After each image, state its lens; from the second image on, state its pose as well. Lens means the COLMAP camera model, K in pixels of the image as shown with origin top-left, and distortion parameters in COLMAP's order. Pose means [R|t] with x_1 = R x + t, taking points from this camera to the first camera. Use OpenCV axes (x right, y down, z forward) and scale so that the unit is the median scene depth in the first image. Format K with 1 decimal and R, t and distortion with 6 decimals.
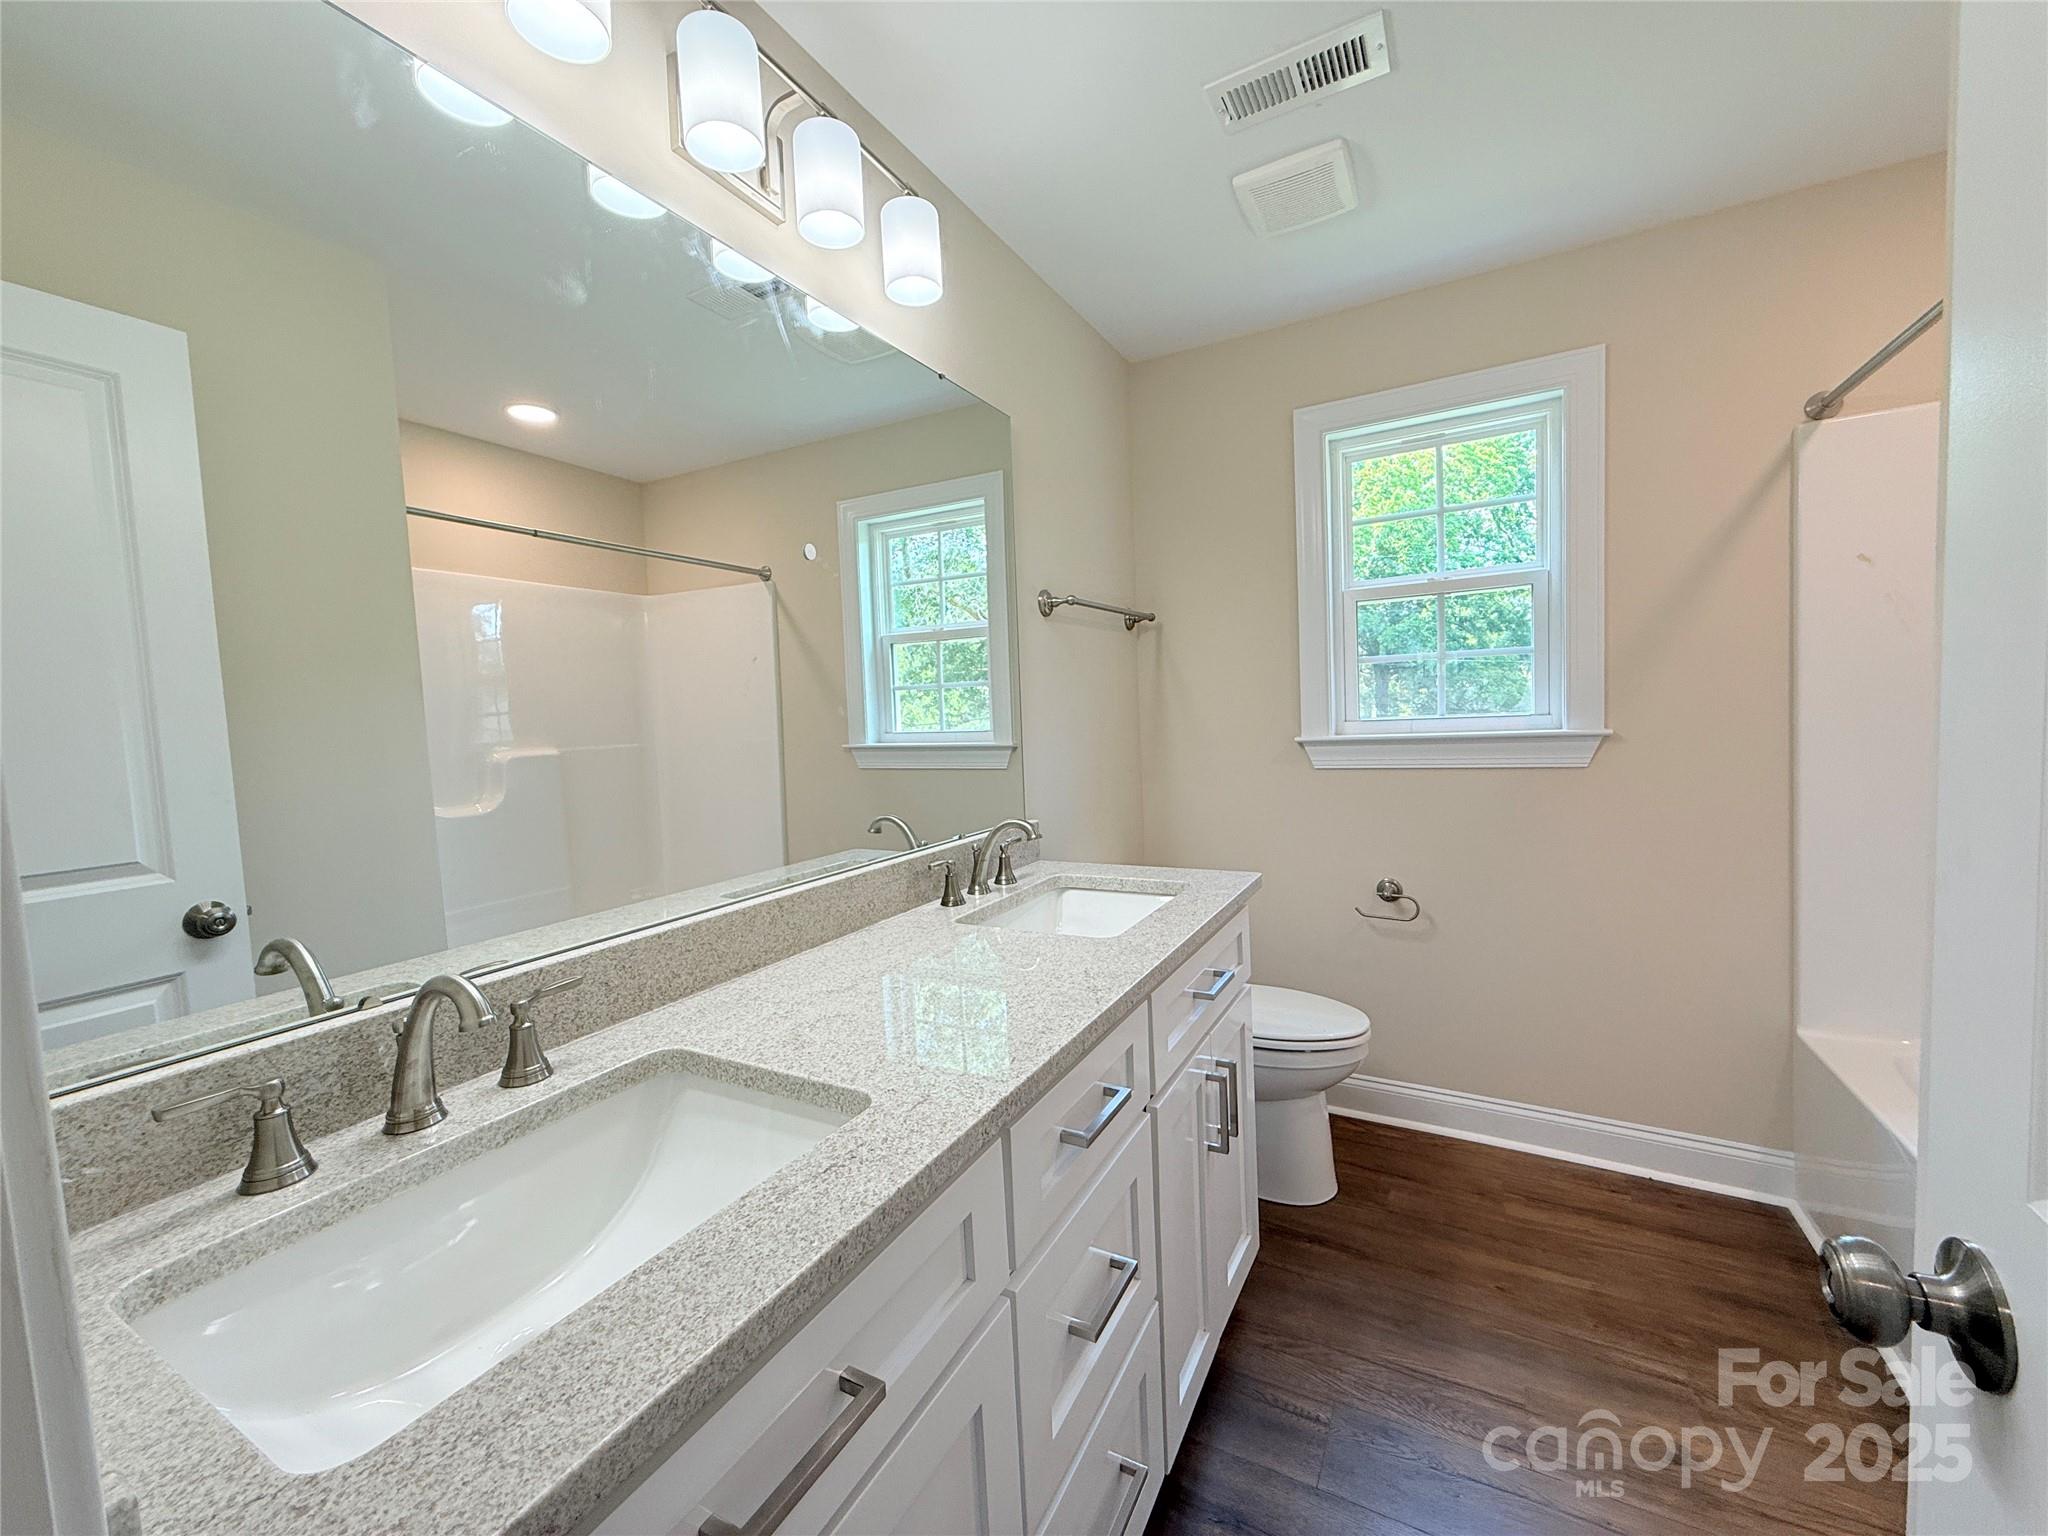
lens RADIAL K [[814.1, 0, 1020.2], [0, 814.1, 764.3], [0, 0, 1]] dist [-0.002609, 0.000333]
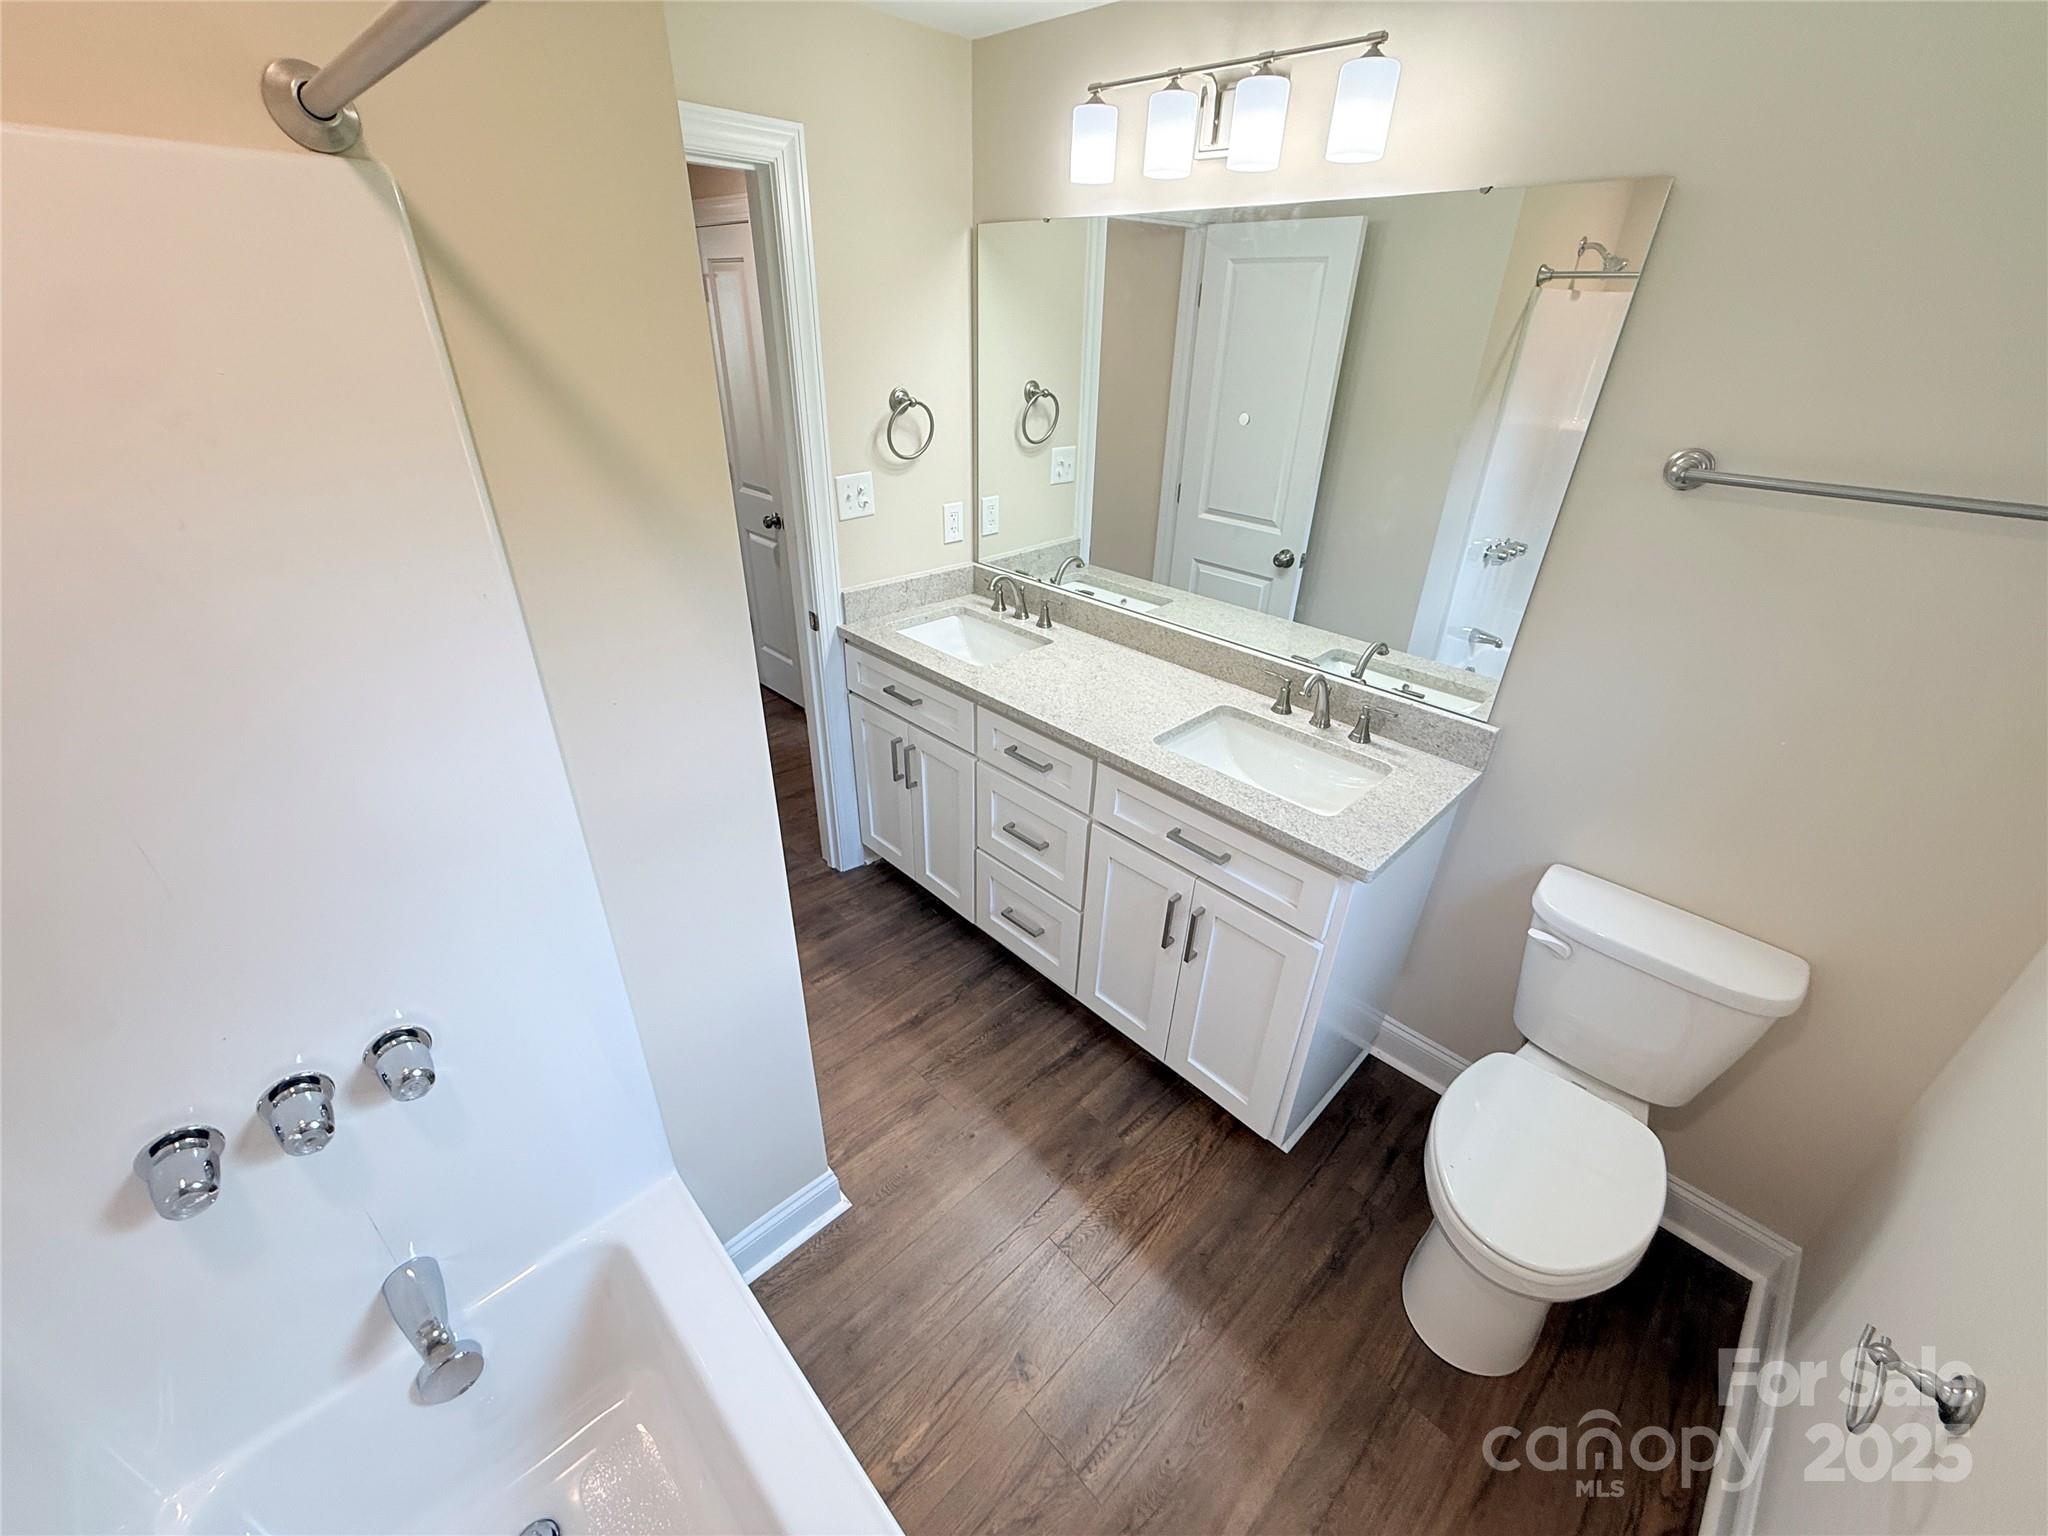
lens RADIAL K [[814.1, 0, 1021.8], [0, 814.1, 771.1], [0, 0, 1]] dist [-0.002609, 0.000333]
pose [[-0.287243, 0.496197, -0.819317, 1.282907], [-0.077077, 0.840617, 0.536118, -0.457174], [0.954751, 0.217147, -0.203217, 1.005984]]
